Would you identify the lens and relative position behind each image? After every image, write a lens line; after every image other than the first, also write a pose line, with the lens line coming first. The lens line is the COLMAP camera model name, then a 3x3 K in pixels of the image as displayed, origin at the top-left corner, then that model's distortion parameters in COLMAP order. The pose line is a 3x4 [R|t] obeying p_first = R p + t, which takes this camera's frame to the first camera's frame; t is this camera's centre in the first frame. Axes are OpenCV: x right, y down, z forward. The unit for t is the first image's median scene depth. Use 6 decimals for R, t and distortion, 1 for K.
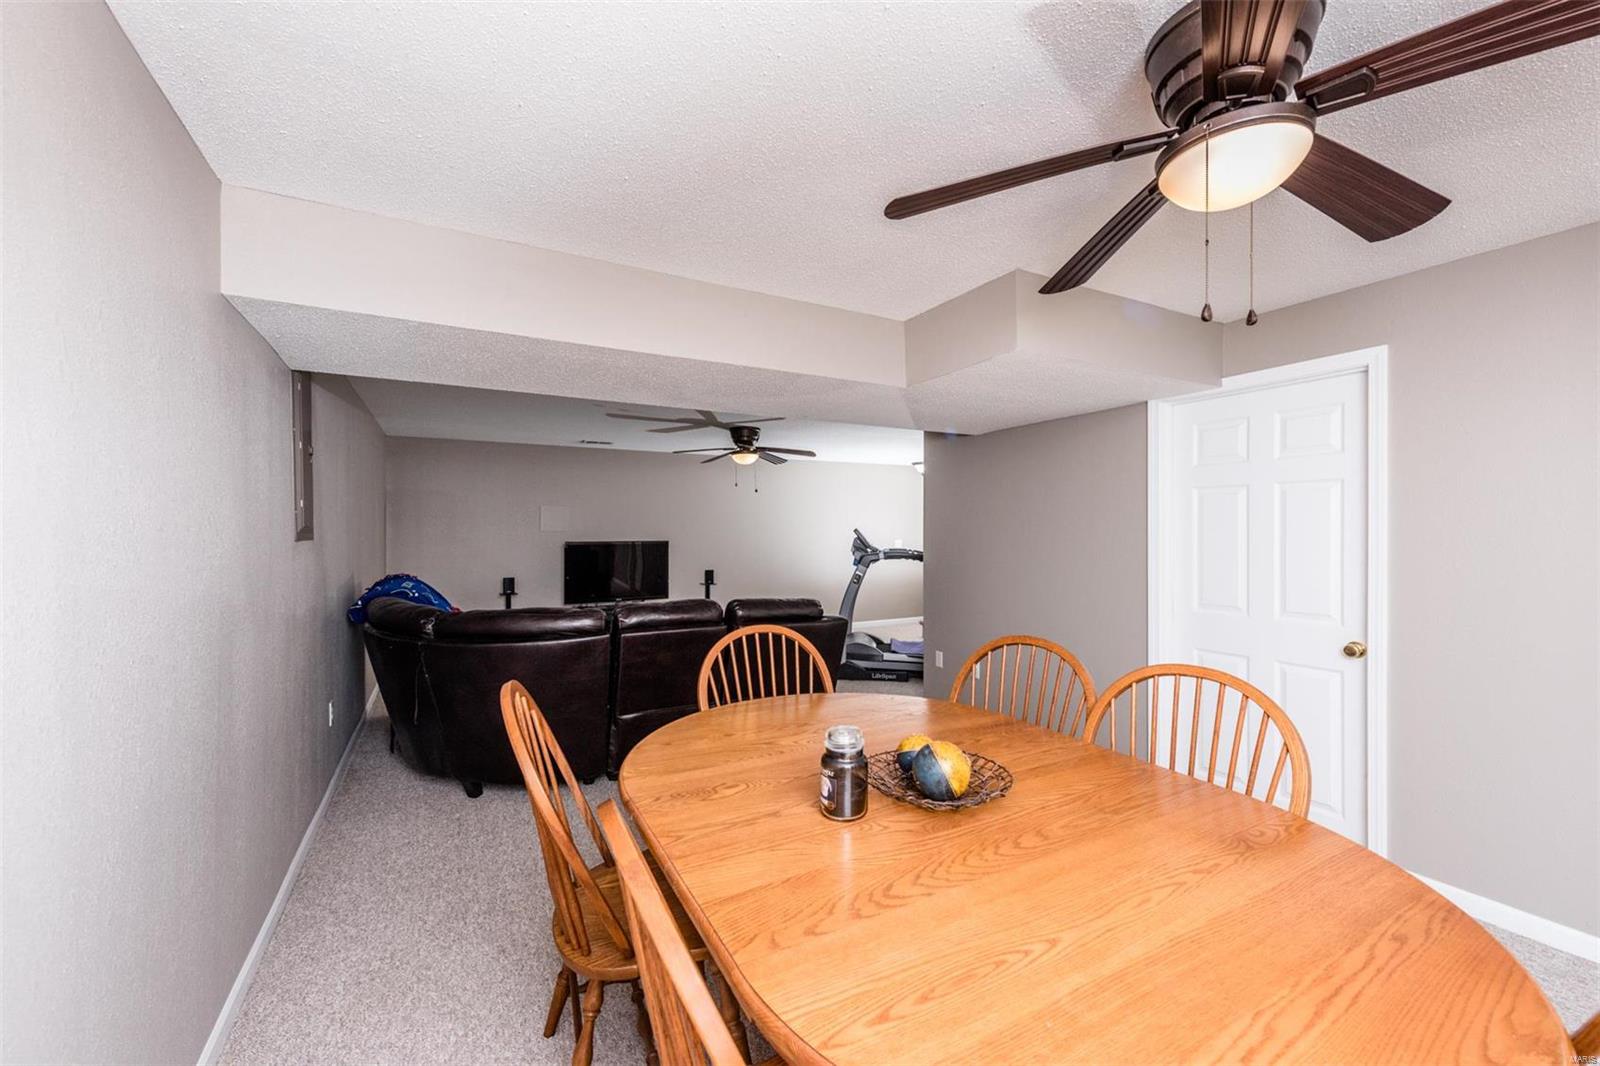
lens RADIAL K [[632.0, 0, 810.4], [0, 632.0, 532.7], [0, 0, 1]] dist [0.013333, -0.005659]
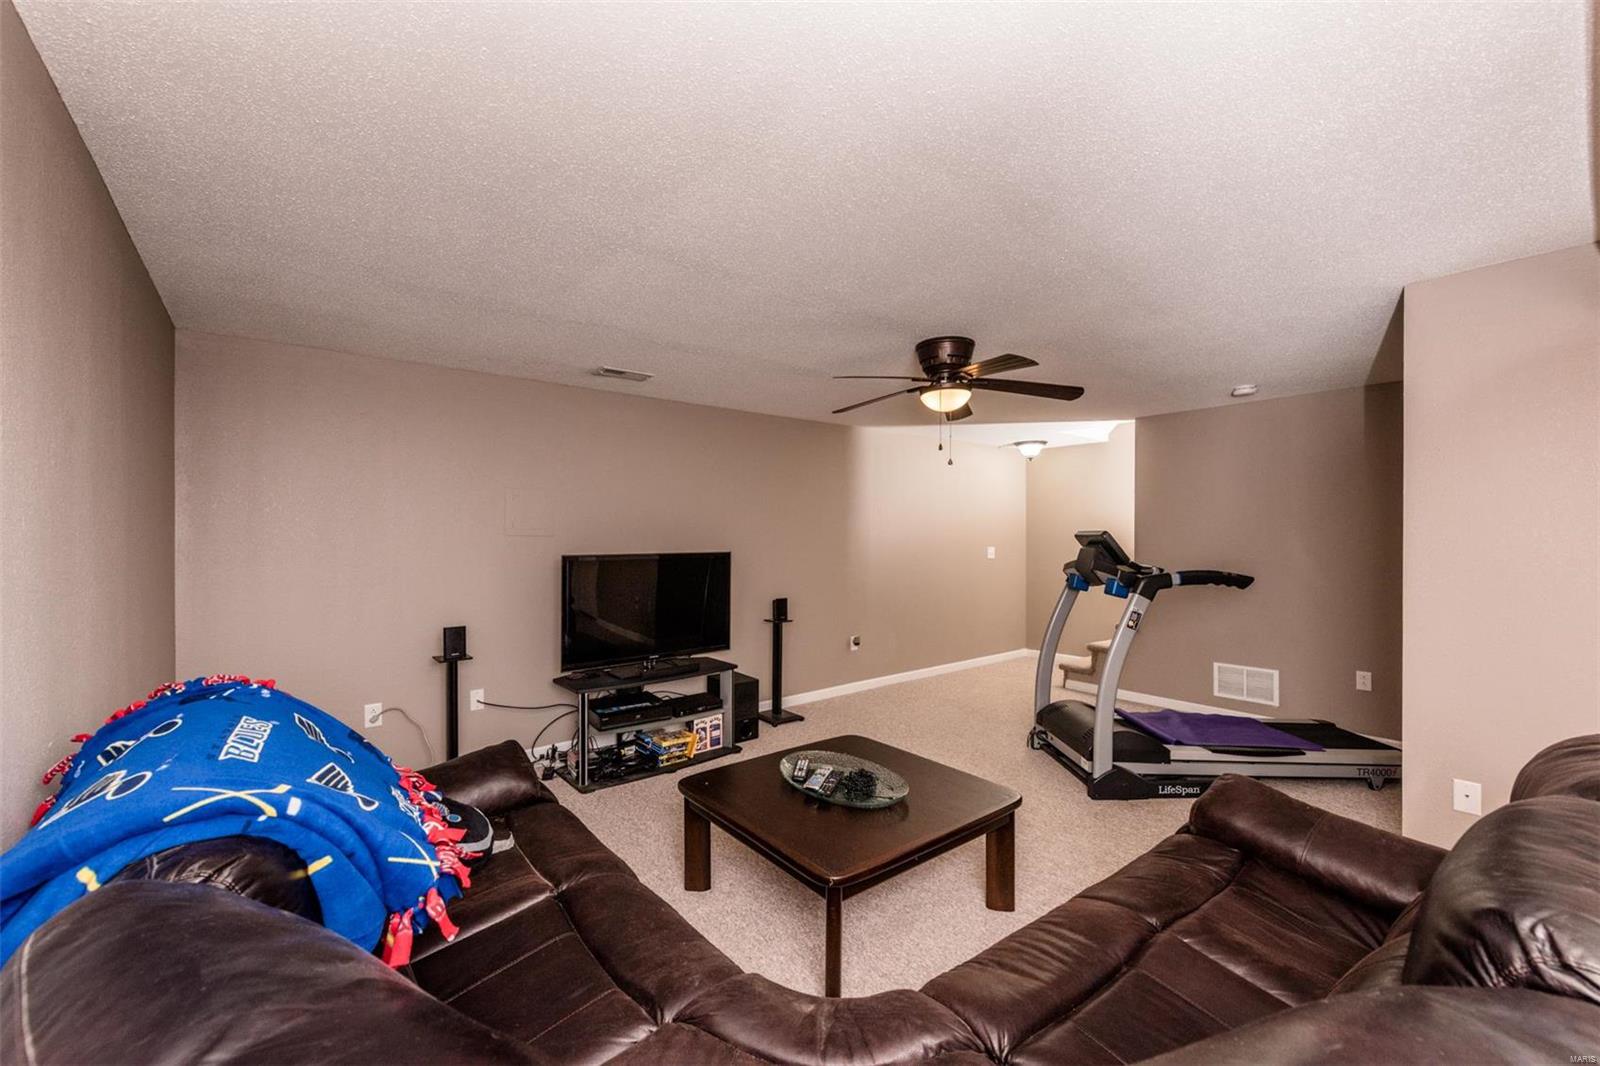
lens RADIAL K [[638.1, 0, 800.0], [0, 638.1, 533.0], [0, 0, 1]] dist [0.025133, -0.006226]
pose [[0.986616, -0.002538, 0.163043, -0.311508], [0.004067, 0.999951, -0.009045, 0.000457], [-0.163012, 0.009587, 0.986577, 0.480758]]
